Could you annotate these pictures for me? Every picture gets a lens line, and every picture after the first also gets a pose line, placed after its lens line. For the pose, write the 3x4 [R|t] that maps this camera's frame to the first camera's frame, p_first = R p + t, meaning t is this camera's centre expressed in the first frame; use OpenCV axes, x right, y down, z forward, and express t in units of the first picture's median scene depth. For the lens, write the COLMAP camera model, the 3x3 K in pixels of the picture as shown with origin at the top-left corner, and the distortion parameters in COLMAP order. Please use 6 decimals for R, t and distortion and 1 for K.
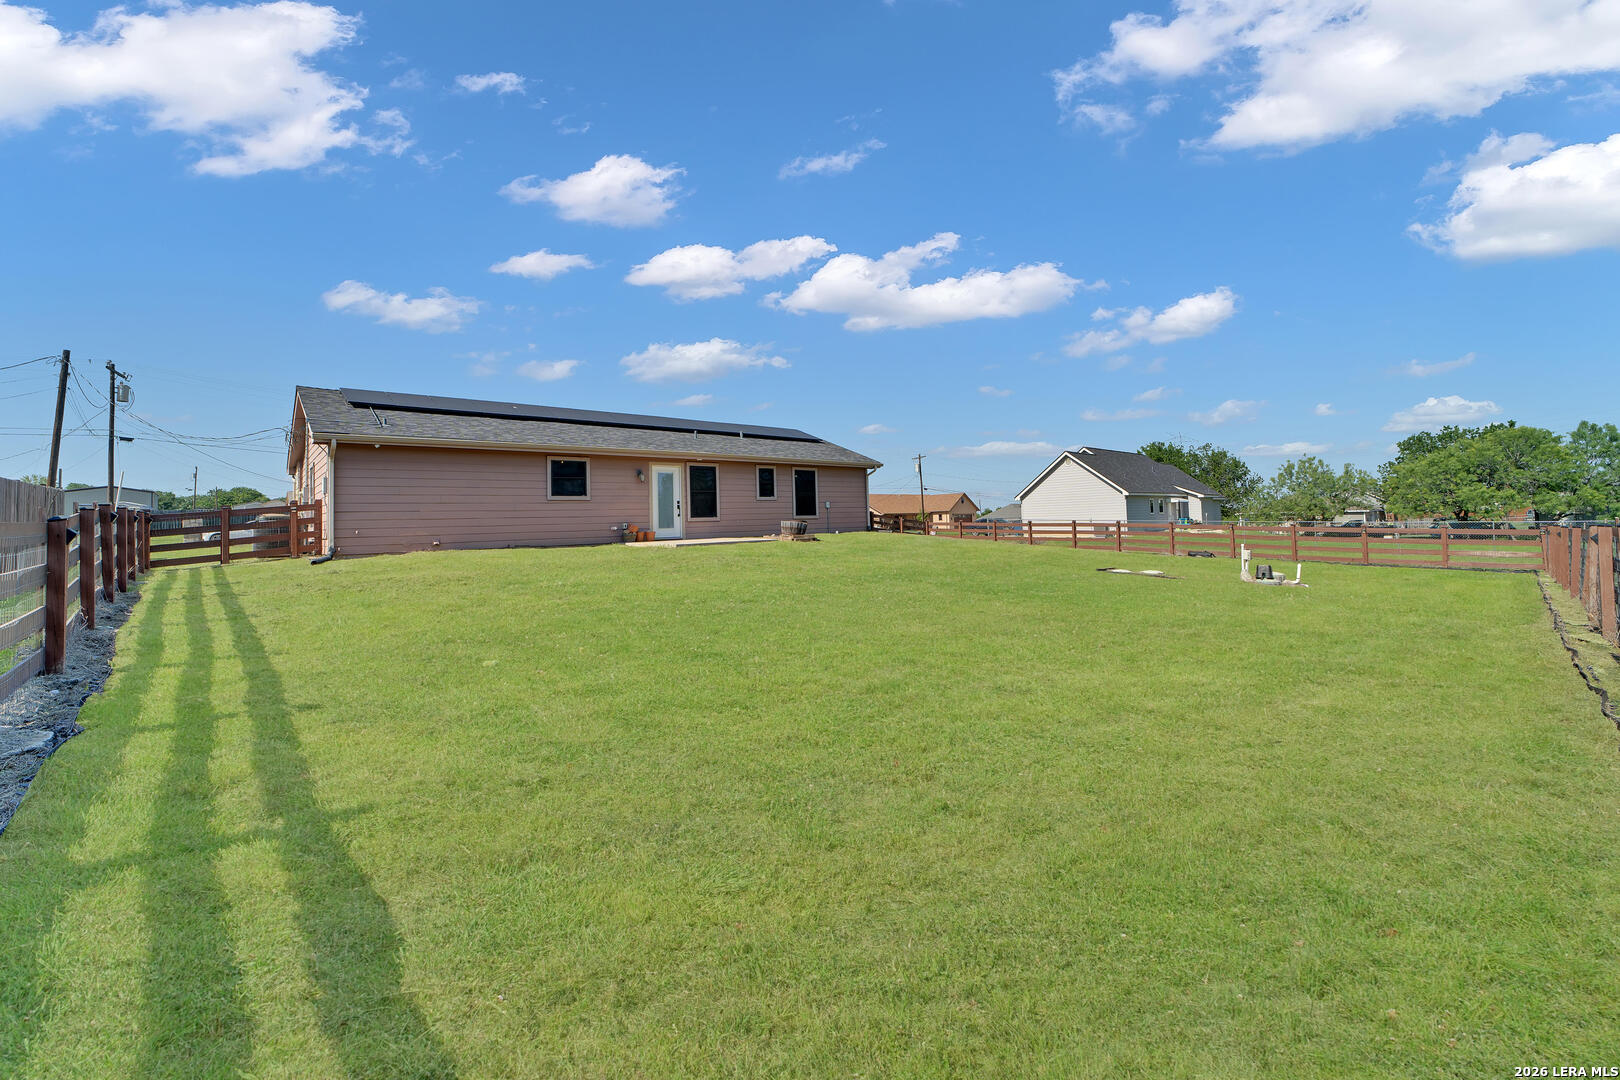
lens RADIAL K [[639.3, 0, 810.0], [0, 639.3, 540.0], [0, 0, 1]] dist [-0.000127, 0.000010]
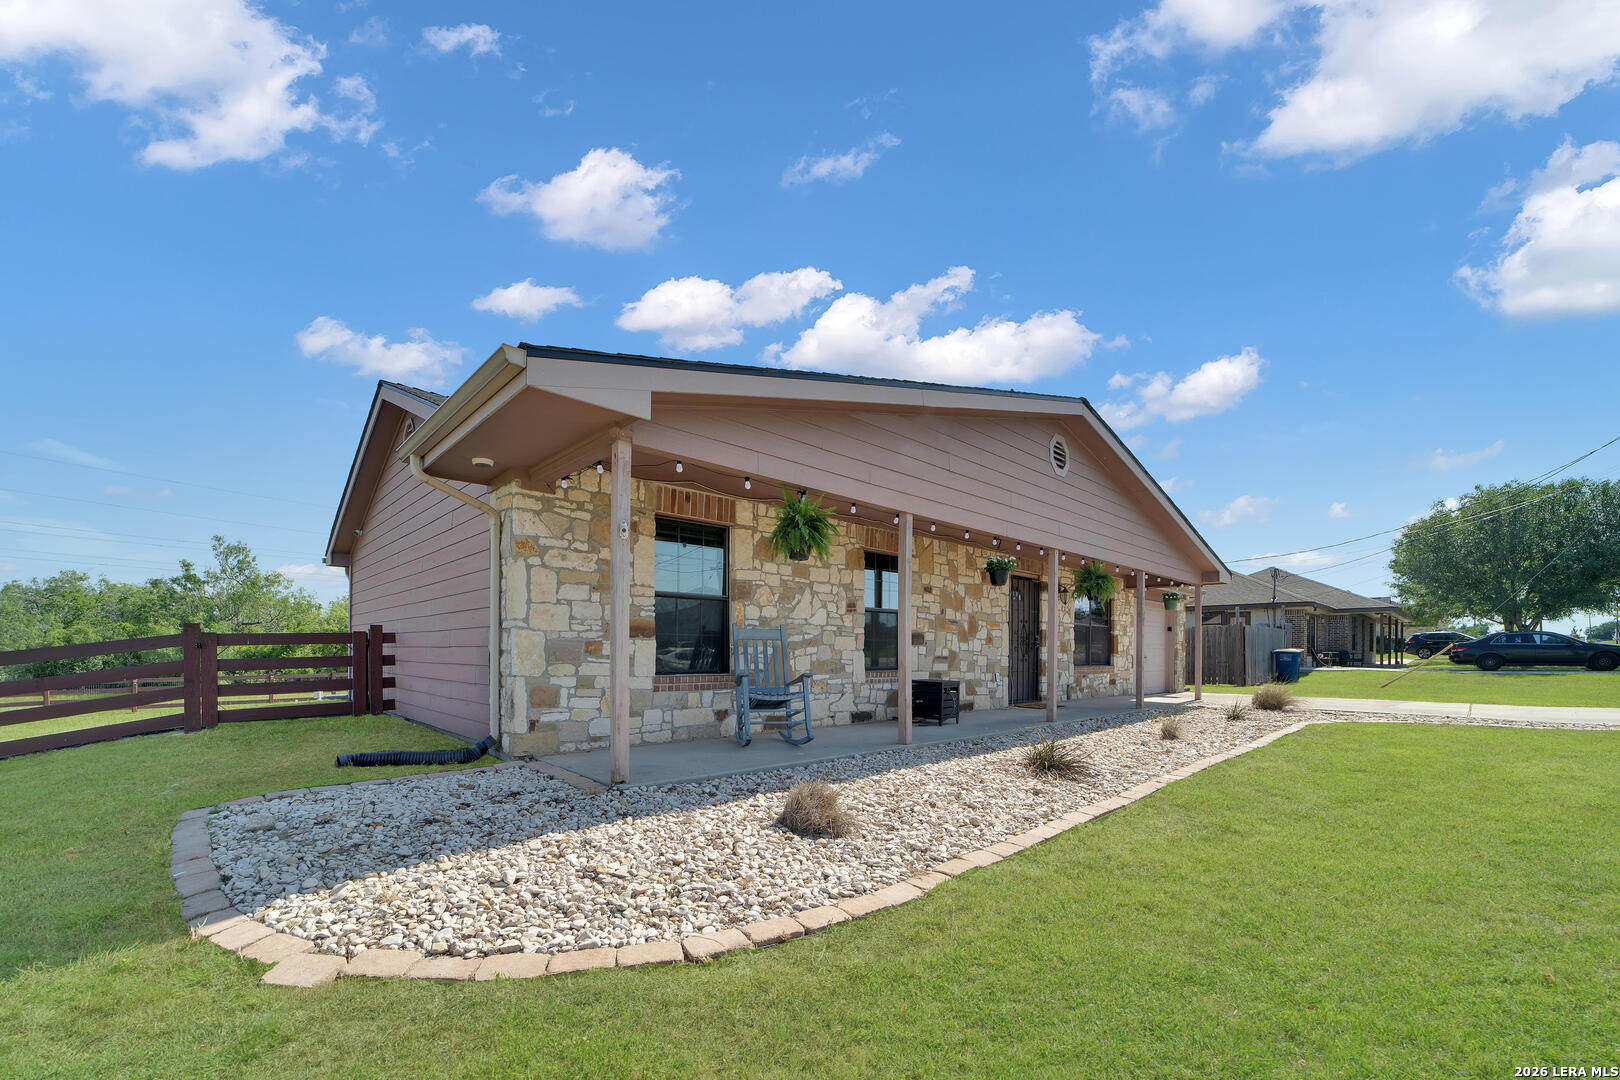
lens RADIAL K [[639.3, 0, 810.0], [0, 639.3, 540.0], [0, 0, 1]] dist [-0.000127, 0.000010]
pose [[0.999740, 0.022793, 0.001029, 0.002908], [-0.022261, 0.984297, -0.175111, 0.098927], [-0.005004, 0.175042, 0.984548, 0.192865]]
